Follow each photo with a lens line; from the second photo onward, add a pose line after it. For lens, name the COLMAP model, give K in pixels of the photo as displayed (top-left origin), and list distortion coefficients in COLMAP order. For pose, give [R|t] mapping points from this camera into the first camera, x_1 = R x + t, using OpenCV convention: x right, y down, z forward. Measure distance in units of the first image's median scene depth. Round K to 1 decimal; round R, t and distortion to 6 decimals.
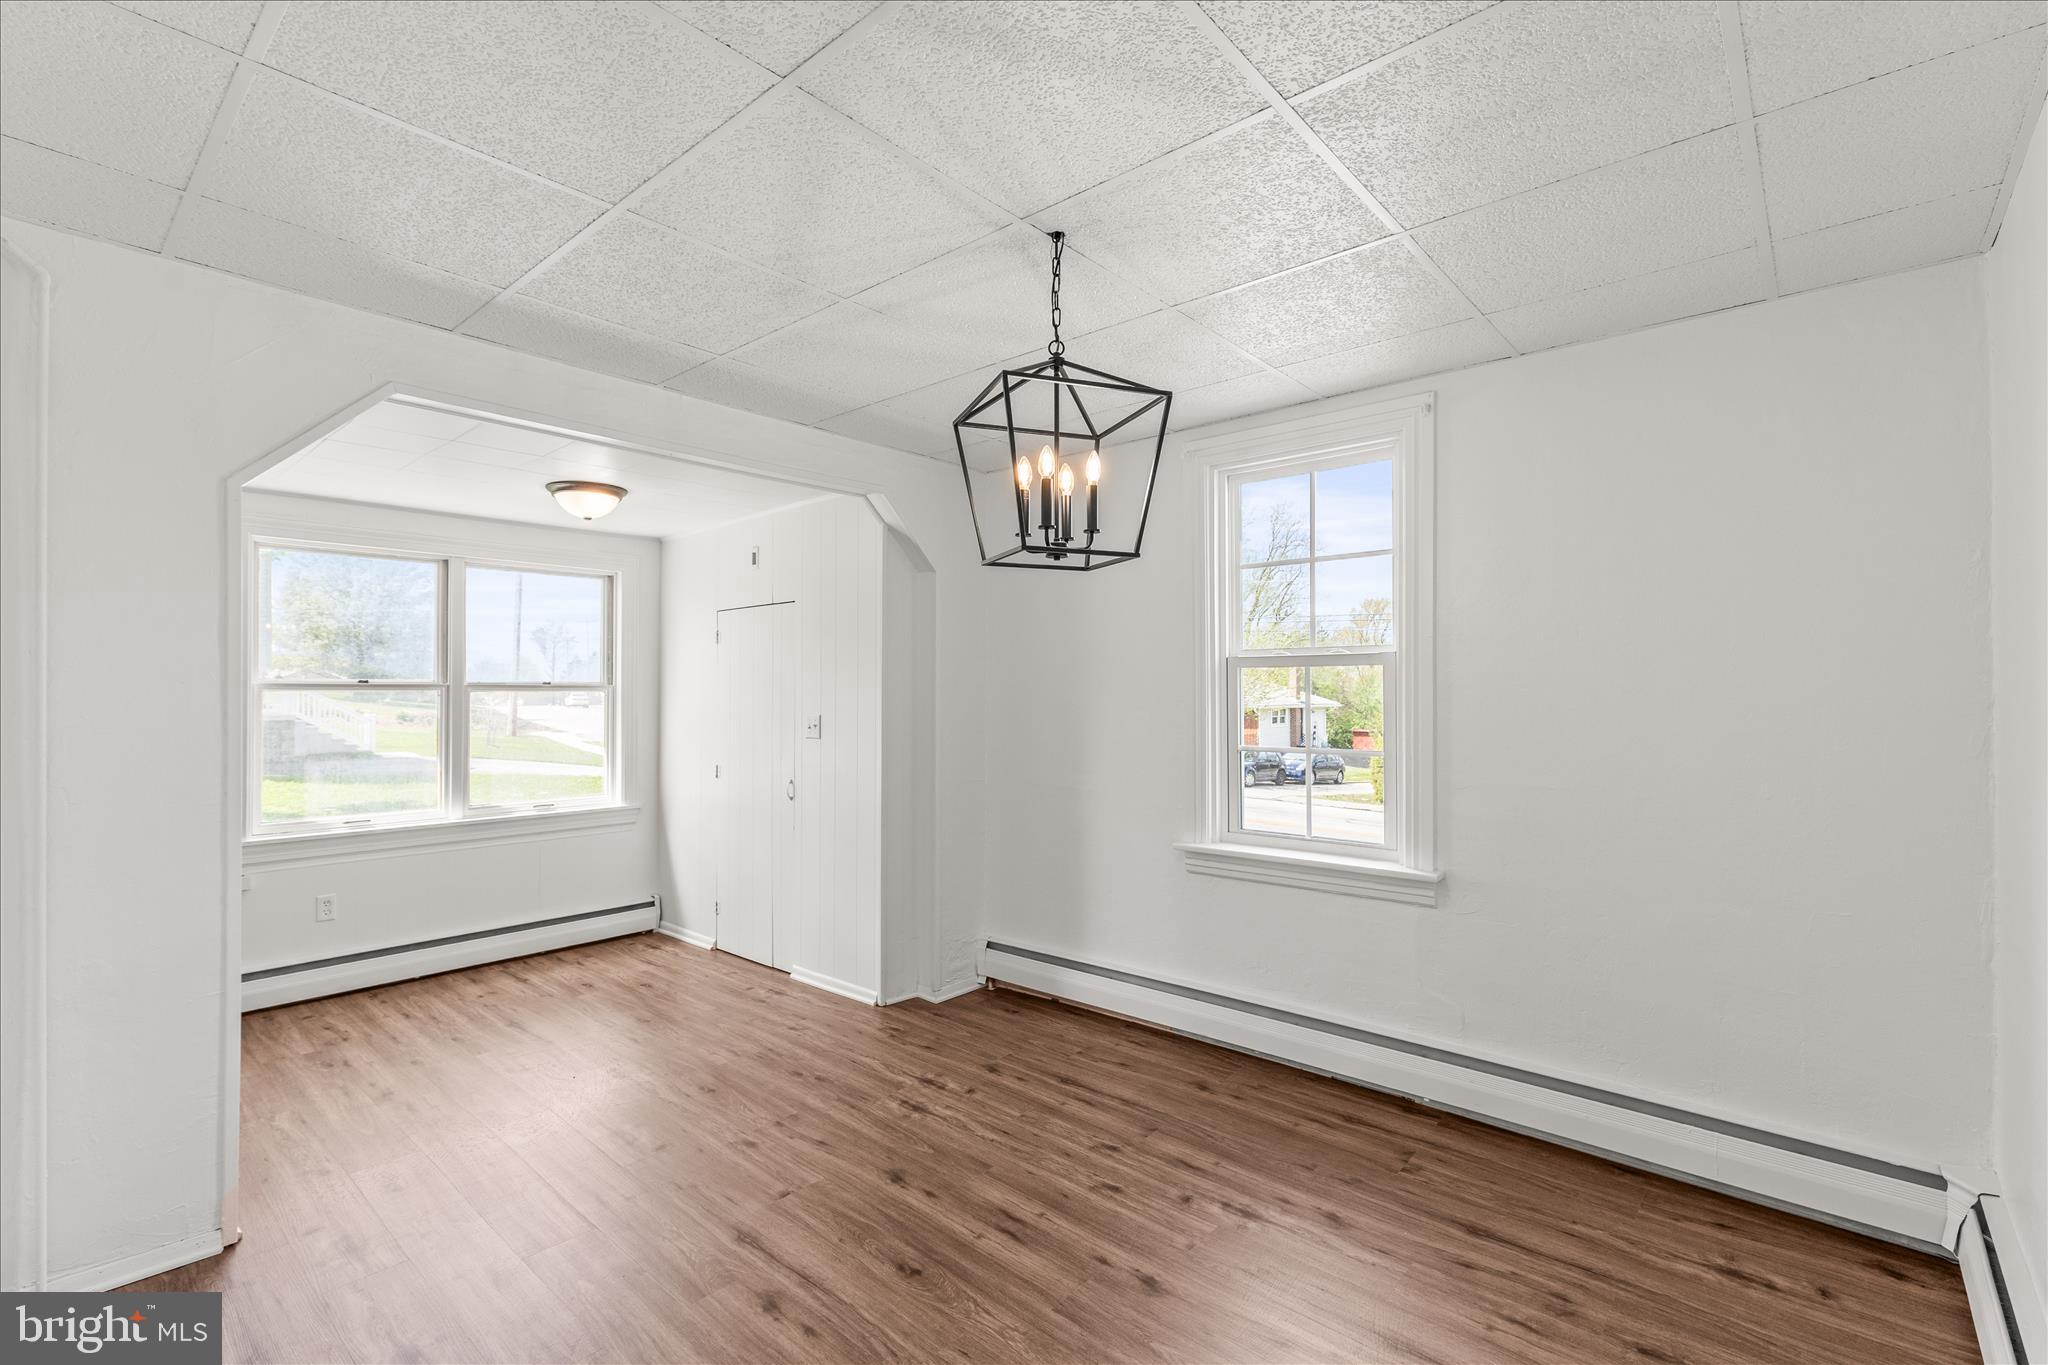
lens RADIAL K [[927.4, 0, 1026.5], [0, 927.4, 691.2], [0, 0, 1]] dist [0.000807, -0.000494]
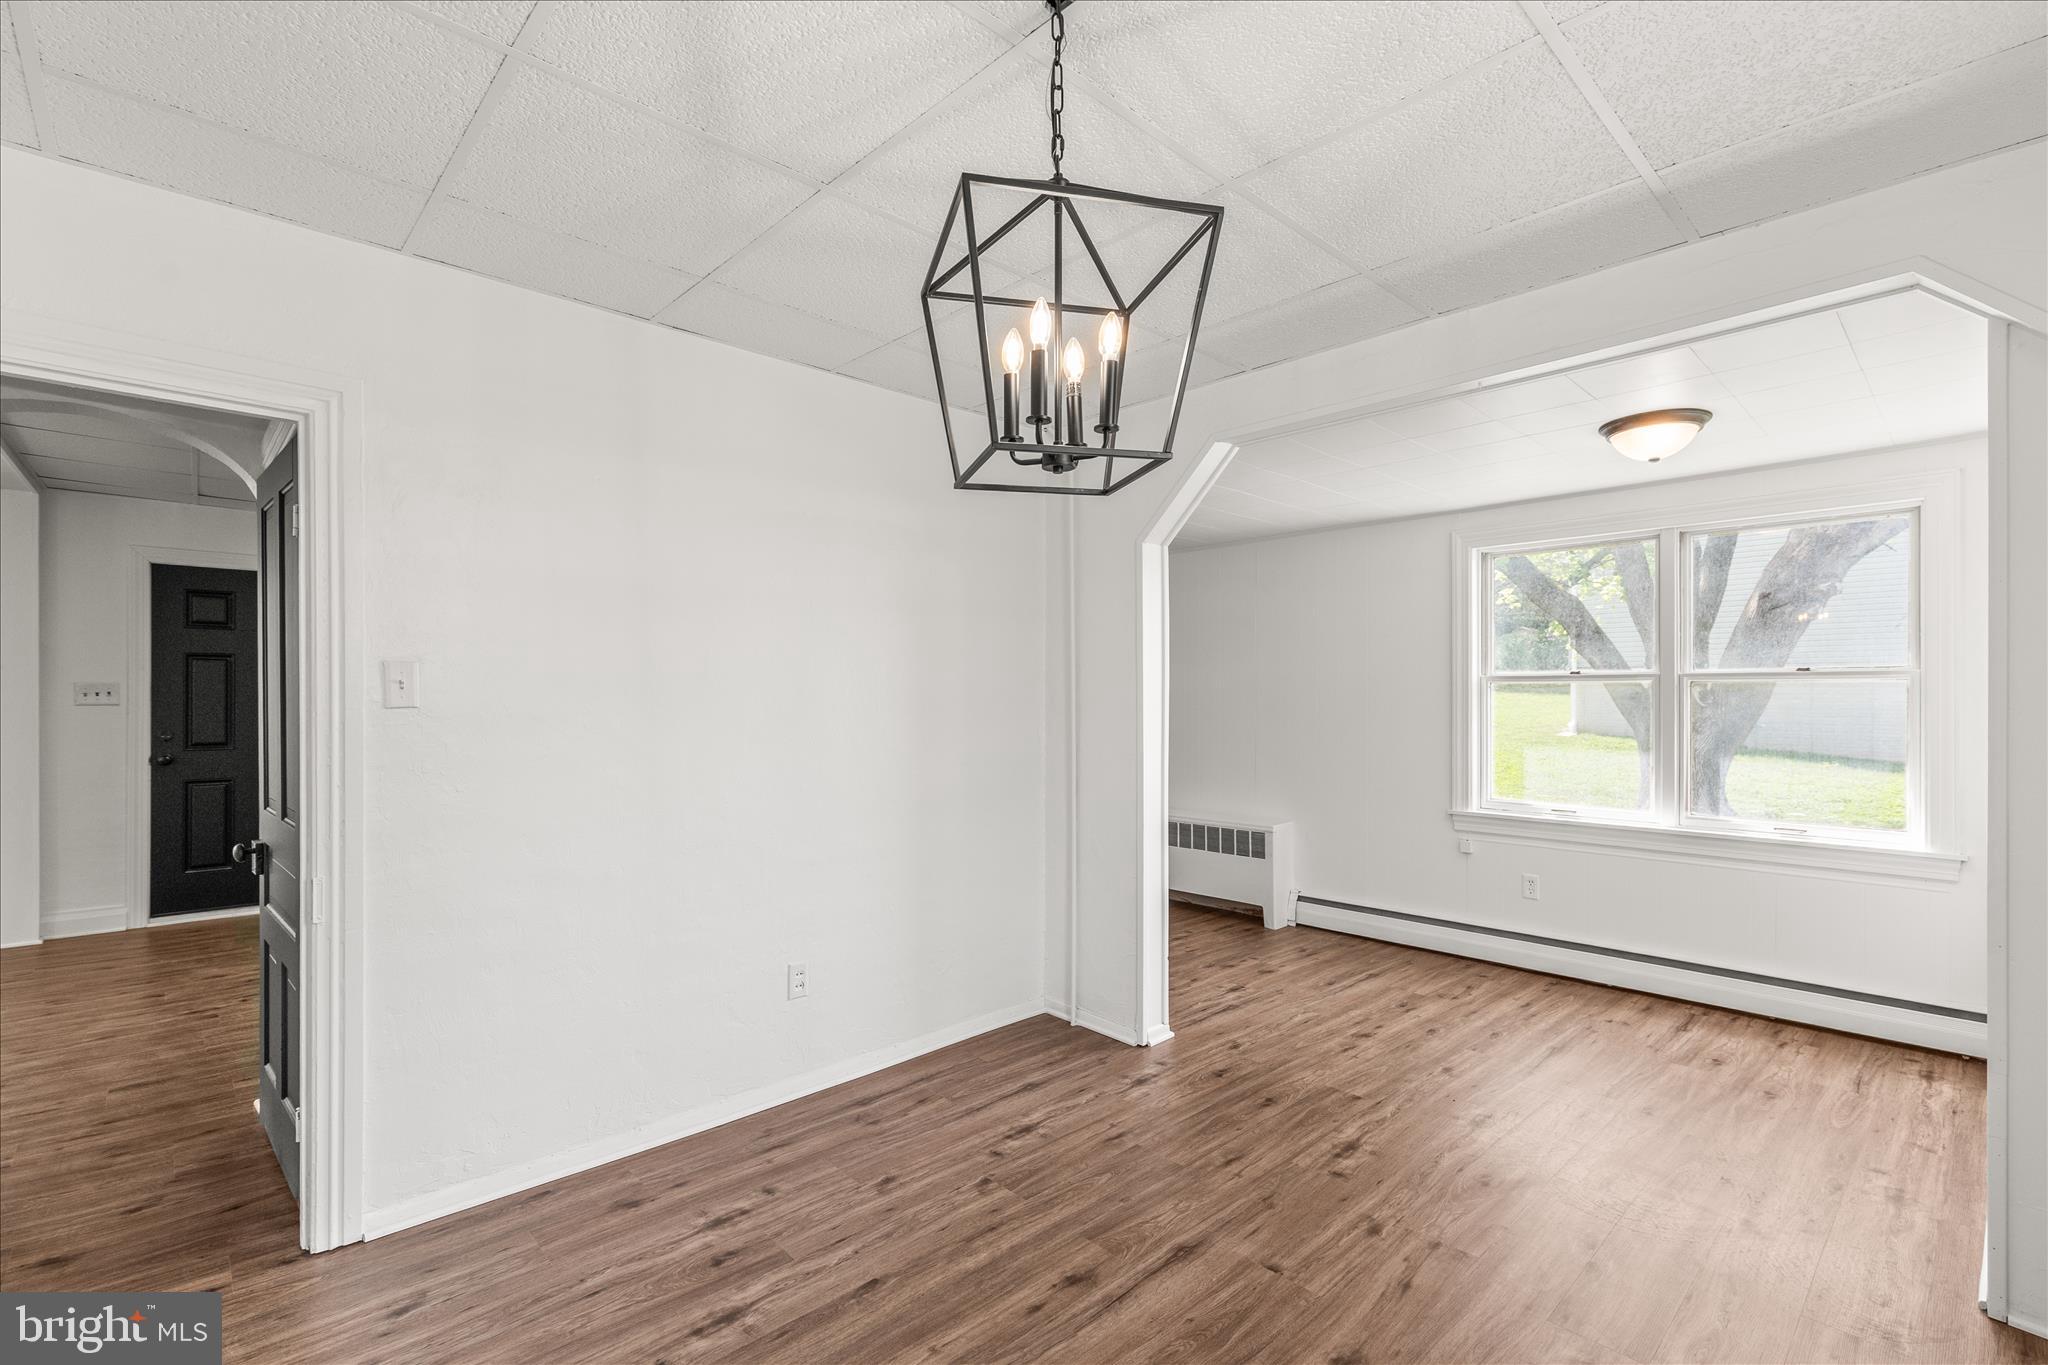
lens RADIAL K [[919.2, 0, 996.6], [0, 919.2, 685.5], [0, 0, 1]] dist [-0.000494, -0.000754]
pose [[-0.115300, -0.007720, -0.993301, 0.408865], [0.002173, 0.999965, -0.008024, 0.010383], [0.993328, -0.003083, -0.115279, 0.571410]]
